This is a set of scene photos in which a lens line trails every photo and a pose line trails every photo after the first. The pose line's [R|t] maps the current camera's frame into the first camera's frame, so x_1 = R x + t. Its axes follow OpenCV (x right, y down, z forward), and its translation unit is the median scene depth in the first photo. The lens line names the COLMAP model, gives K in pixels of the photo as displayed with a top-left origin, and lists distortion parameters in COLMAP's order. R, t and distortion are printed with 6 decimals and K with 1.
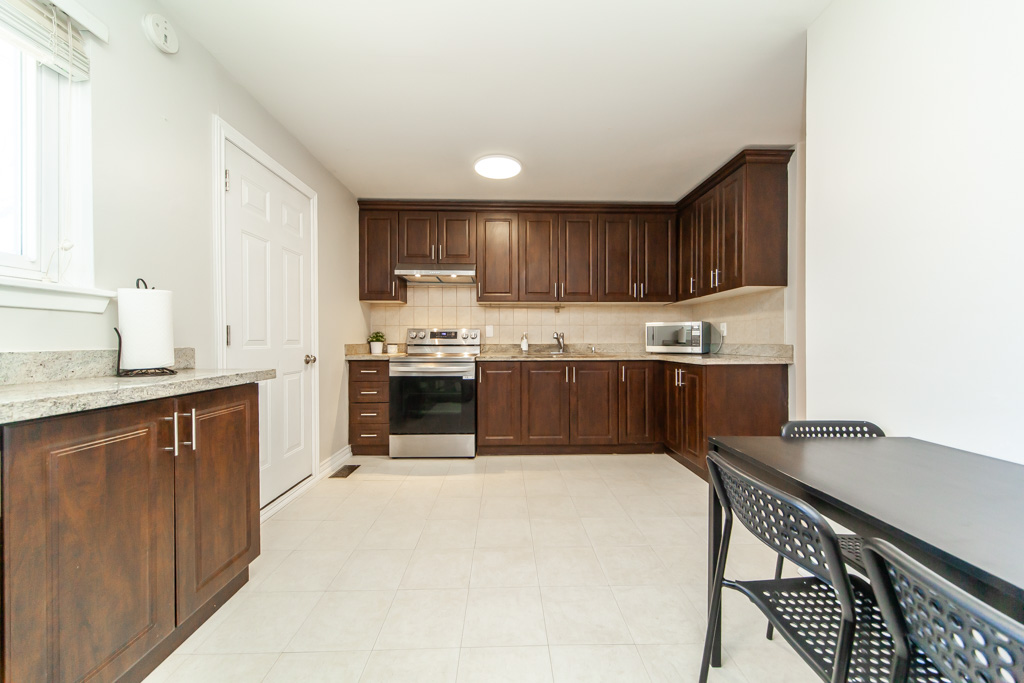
lens RADIAL K [[363.5, 0, 512.0], [0, 363.5, 341.5], [0, 0, 1]] dist [0.001730, 0.000086]
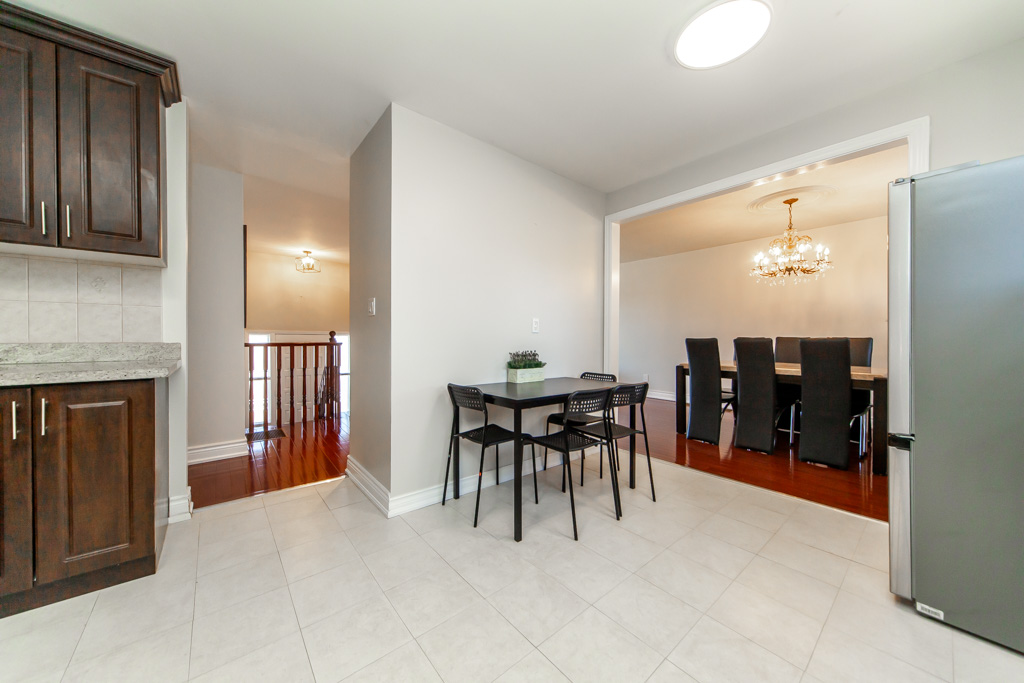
lens RADIAL K [[363.5, 0, 512.0], [0, 363.5, 341.5], [0, 0, 1]] dist [0.001730, 0.000086]
pose [[-0.583978, -0.007644, 0.811733, -0.261755], [-0.001719, 0.999965, 0.008180, -0.001279], [-0.811767, 0.003381, -0.583971, 0.717712]]
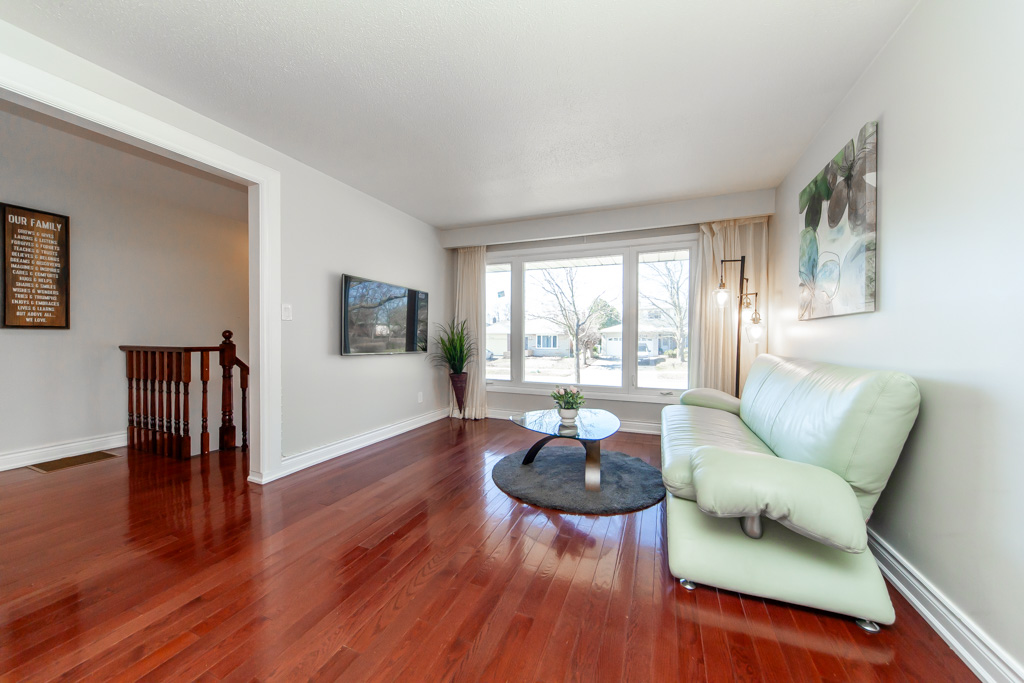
lens RADIAL K [[357.5, 0, 512.0], [0, 357.5, 341.5], [0, 0, 1]] dist [-0.000037, -0.000049]
pose [[0.388168, -0.003724, 0.921581, 0.798693], [-0.006618, 0.999955, 0.006828, -0.012718], [-0.921565, -0.008749, 0.388126, -0.750659]]
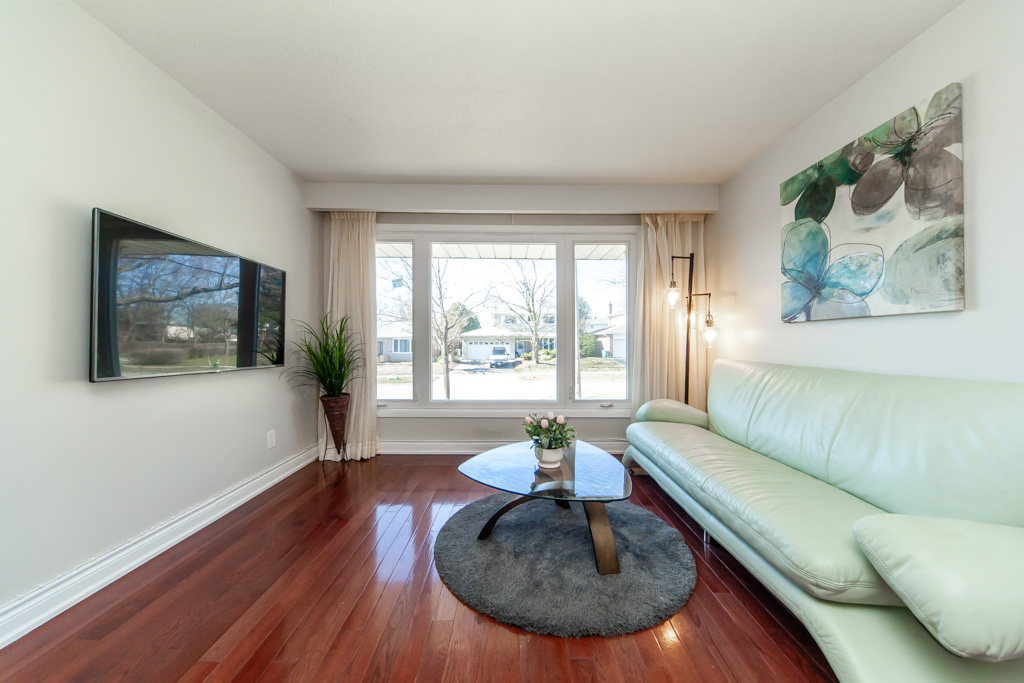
lens RADIAL K [[358.8, 0, 511.8], [0, 358.8, 343.2], [0, 0, 1]] dist [0.000772, -0.000027]
pose [[-0.001190, 0.001286, 0.999998, 1.068023], [-0.002366, 0.999996, -0.001289, -0.014614], [-0.999996, -0.002368, -0.001187, -0.467869]]
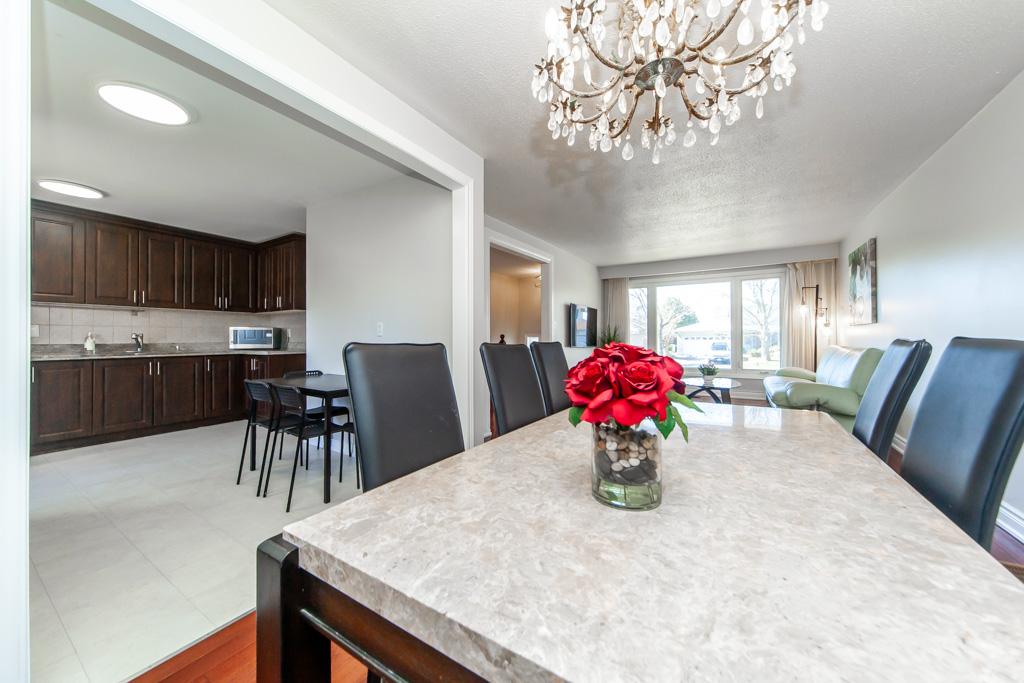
lens RADIAL K [[358.2, 0, 509.7], [0, 358.2, 335.7], [0, 0, 1]] dist [0.000346, -0.000021]
pose [[0.543458, 0.007970, 0.839398, -0.203189], [0.001568, 0.999944, -0.010510, -0.004454], [-0.839435, 0.007028, 0.543415, -0.662533]]
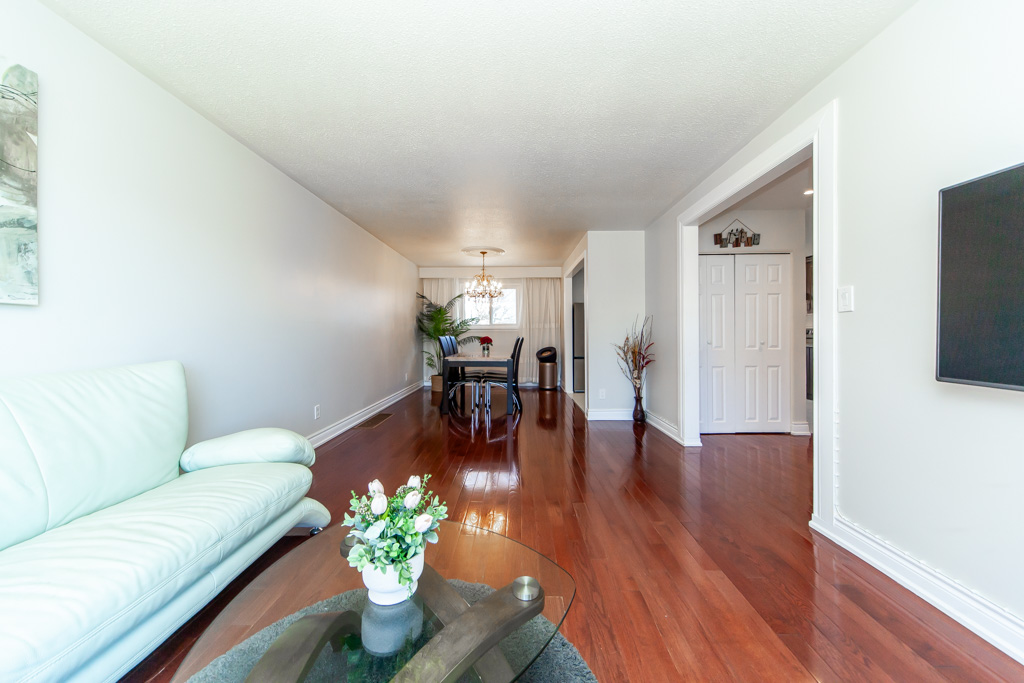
lens RADIAL K [[363.0, 0, 515.9], [0, 363.0, 338.6], [0, 0, 1]] dist [-0.000032, -0.000039]
pose [[-0.010211, 0.013176, -0.999861, 1.979248], [0.004527, 0.999904, 0.013130, -0.019545], [0.999938, -0.004392, -0.010270, -0.425050]]
